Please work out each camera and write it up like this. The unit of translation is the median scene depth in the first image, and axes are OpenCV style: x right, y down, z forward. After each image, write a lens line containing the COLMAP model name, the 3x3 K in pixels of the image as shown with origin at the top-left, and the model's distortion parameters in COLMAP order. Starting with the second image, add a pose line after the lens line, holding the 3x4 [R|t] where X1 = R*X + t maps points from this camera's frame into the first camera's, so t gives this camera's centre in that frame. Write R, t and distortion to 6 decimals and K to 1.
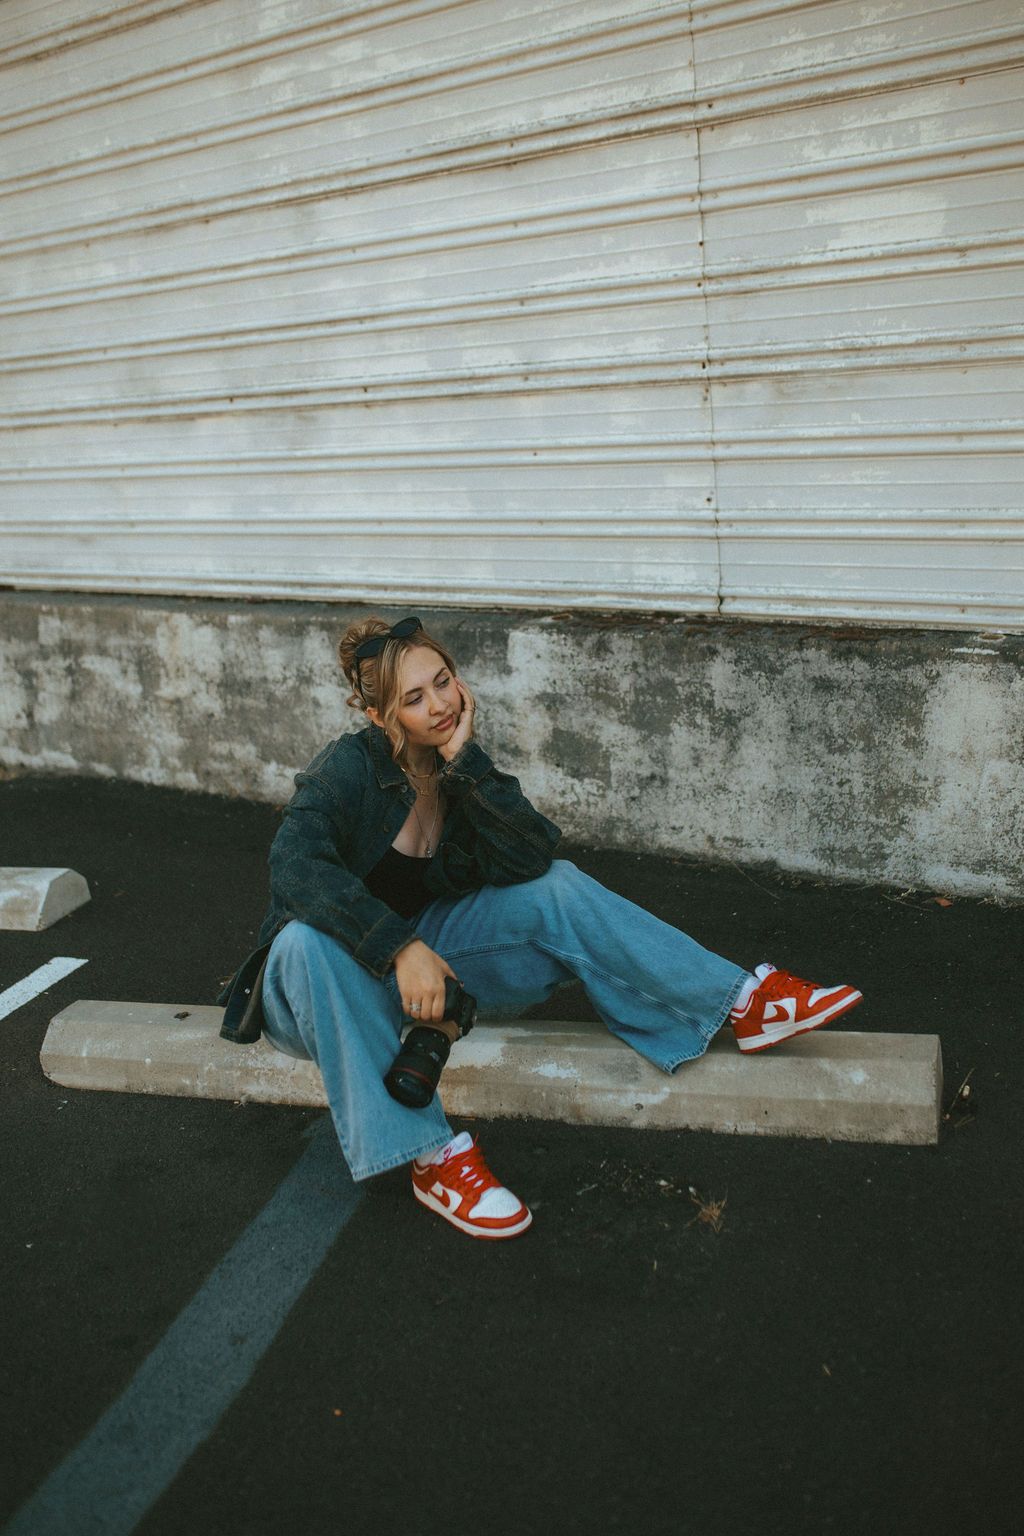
lens RADIAL K [[1612.6, 0, 513.7], [0, 1612.6, 768.8], [0, 0, 1]] dist [-0.028722, 0.000000]
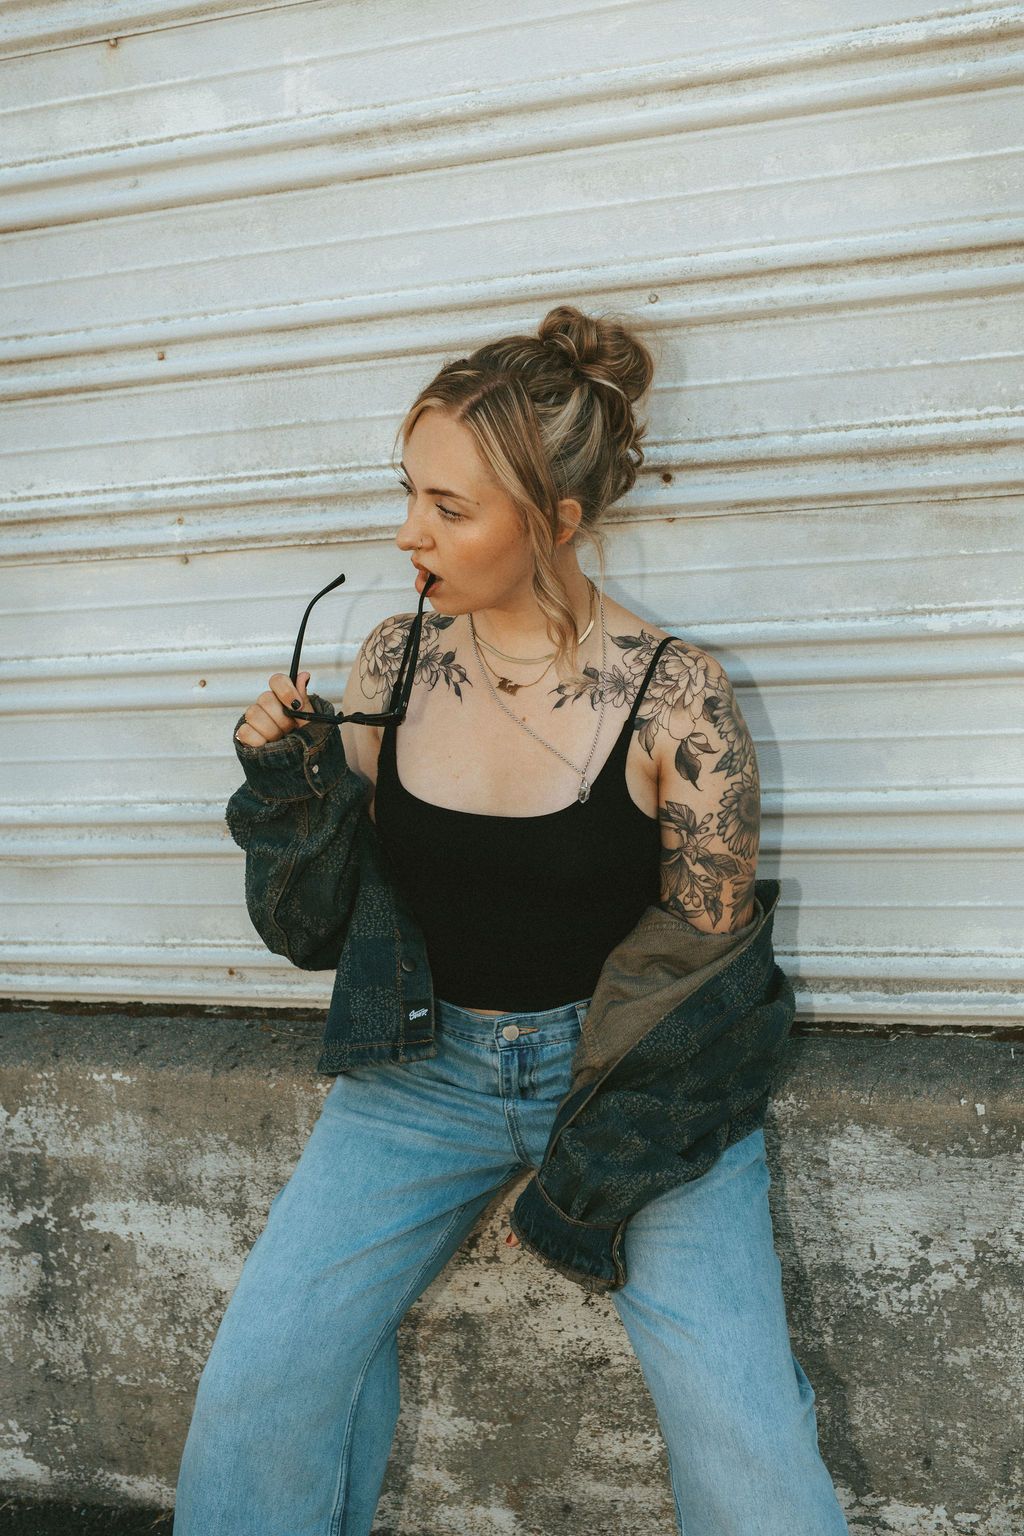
lens RADIAL K [[1612.6, 0, 510.7], [0, 1612.6, 767.3], [0, 0, 1]] dist [-0.028722, 0.000000]
pose [[0.927641, -0.075264, 0.365811, -0.326796], [0.103074, 0.993035, -0.057067, -0.145845], [-0.358968, 0.090643, 0.928938, 0.672749]]
